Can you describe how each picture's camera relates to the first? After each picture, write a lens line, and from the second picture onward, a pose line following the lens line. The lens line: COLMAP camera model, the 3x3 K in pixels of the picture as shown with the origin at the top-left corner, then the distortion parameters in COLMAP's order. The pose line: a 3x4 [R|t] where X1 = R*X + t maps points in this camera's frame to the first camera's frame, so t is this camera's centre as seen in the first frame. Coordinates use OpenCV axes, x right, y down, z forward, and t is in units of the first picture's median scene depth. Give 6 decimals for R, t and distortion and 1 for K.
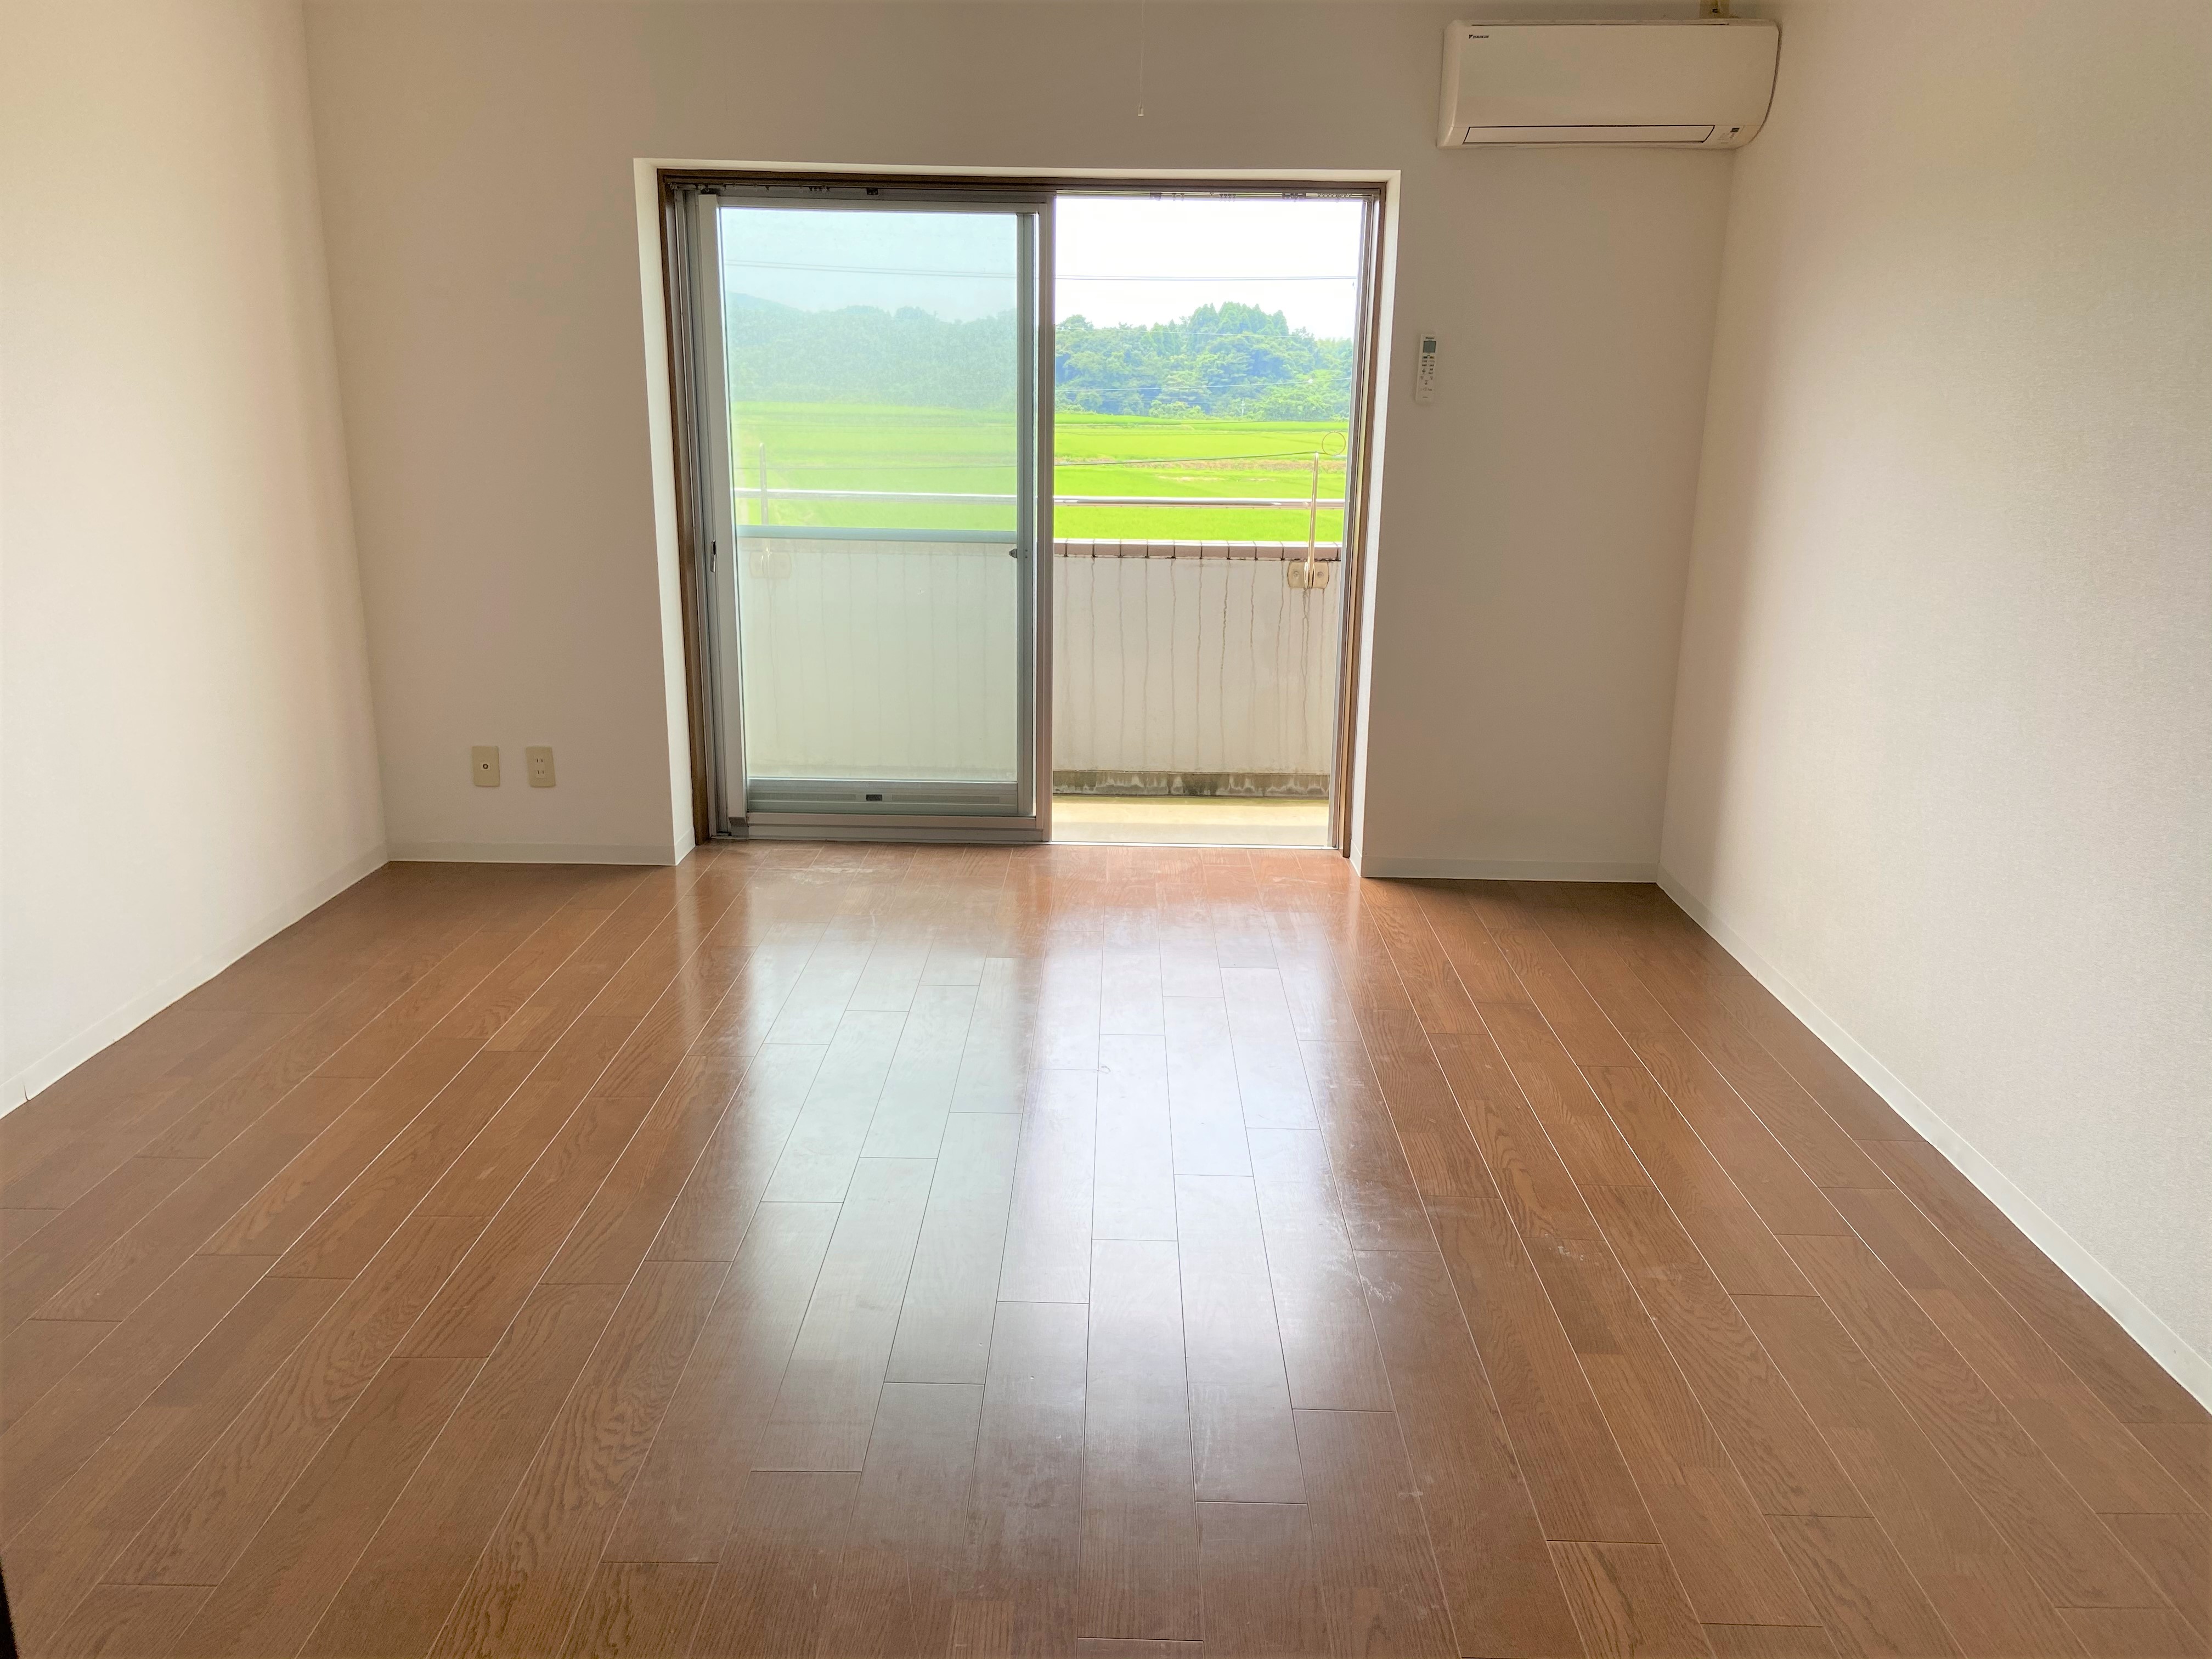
lens RADIAL K [[1681.2, 0, 1106.0], [0, 1681.2, 829.5], [0, 0, 1]] dist [-0.001835, -0.000757]
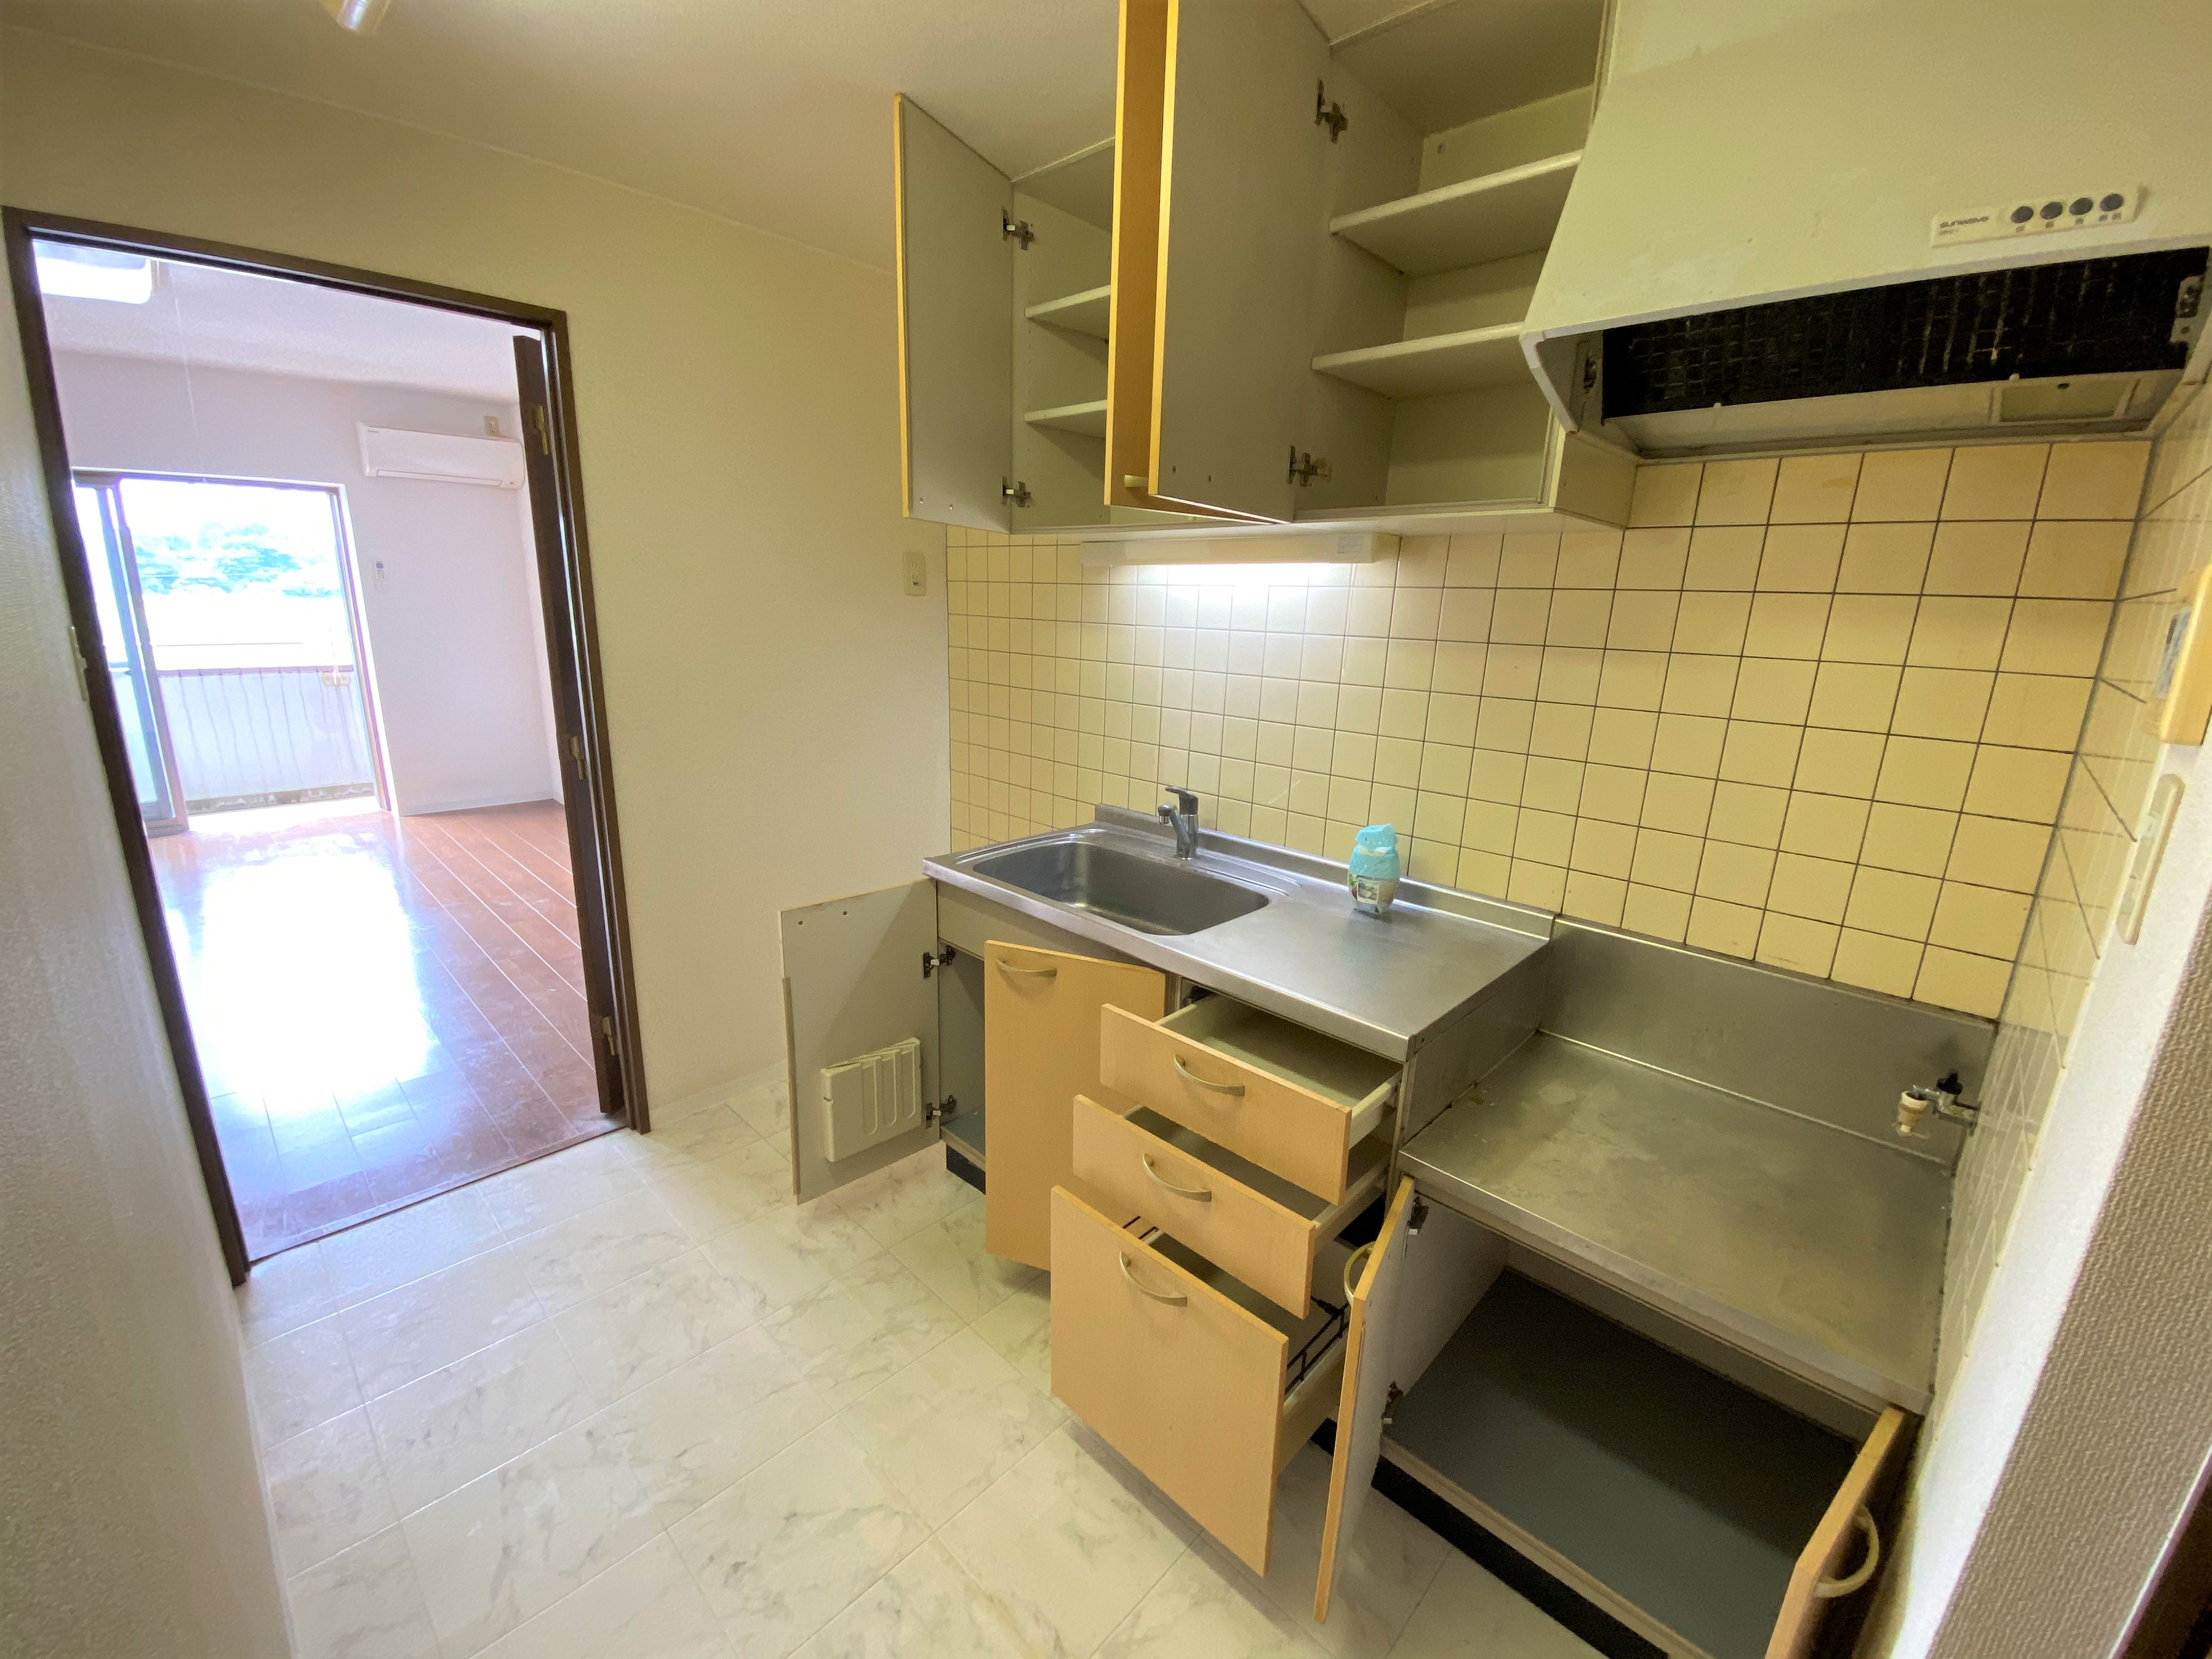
lens RADIAL K [[906.9, 0, 1073.7], [0, 906.9, 822.6], [0, 0, 1]] dist [-0.001464, -0.000376]
pose [[0.700810, -0.169631, 0.692885, -0.034337], [0.167267, 0.983312, 0.071553, 0.076998], [-0.693460, 0.065752, 0.717489, -0.318077]]
